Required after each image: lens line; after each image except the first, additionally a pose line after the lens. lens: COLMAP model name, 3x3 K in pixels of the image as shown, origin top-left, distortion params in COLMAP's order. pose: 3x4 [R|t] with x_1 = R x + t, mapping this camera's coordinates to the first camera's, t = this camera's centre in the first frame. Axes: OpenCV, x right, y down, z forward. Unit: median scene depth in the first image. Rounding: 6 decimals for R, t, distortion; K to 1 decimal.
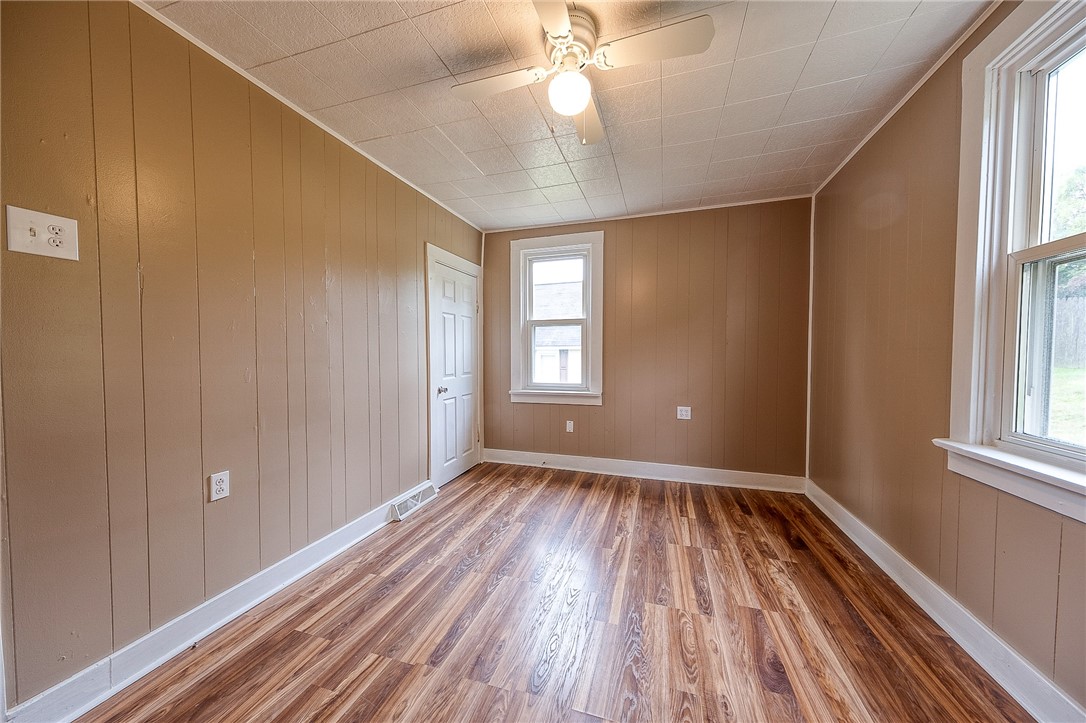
lens RADIAL K [[368.3, 0, 545.7], [0, 368.3, 360.2], [0, 0, 1]] dist [0.012272, -0.000107]
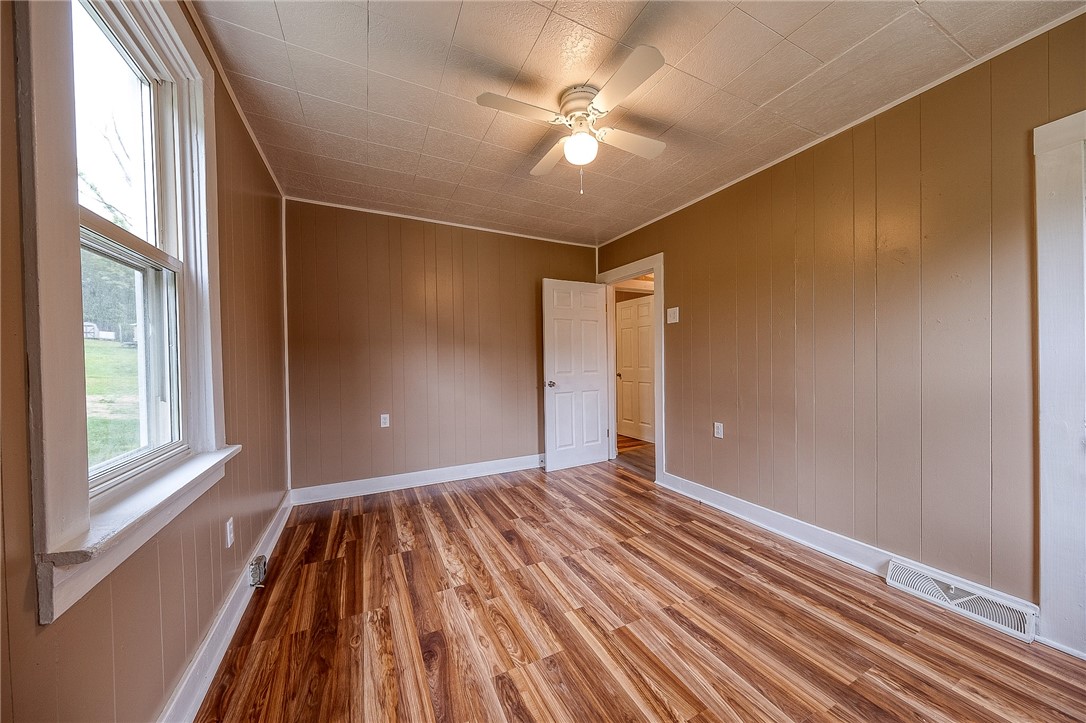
lens RADIAL K [[363.6, 0, 543.6], [0, 363.6, 362.1], [0, 0, 1]] dist [0.005635, -0.000296]
pose [[-0.720348, 0.010401, -0.693535, 0.879908], [-0.001545, 0.999861, 0.016599, -0.016315], [0.693611, 0.013029, -0.720232, 1.573590]]
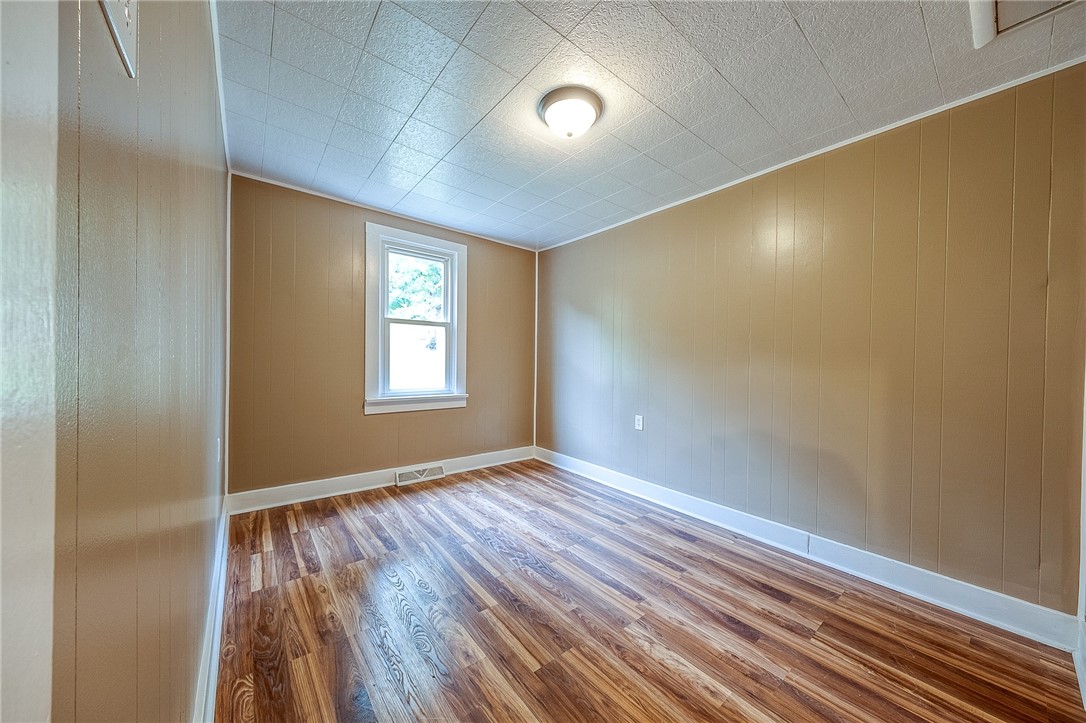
lens RADIAL K [[376.1, 0, 543.7], [0, 376.1, 361.3], [0, 0, 1]] dist [0.019281, -0.005191]
pose [[0.555307, 0.010026, 0.831585, -1.308609], [-0.007807, 0.999946, -0.006842, -0.004547], [-0.831609, -0.002693, 0.555355, 0.447639]]
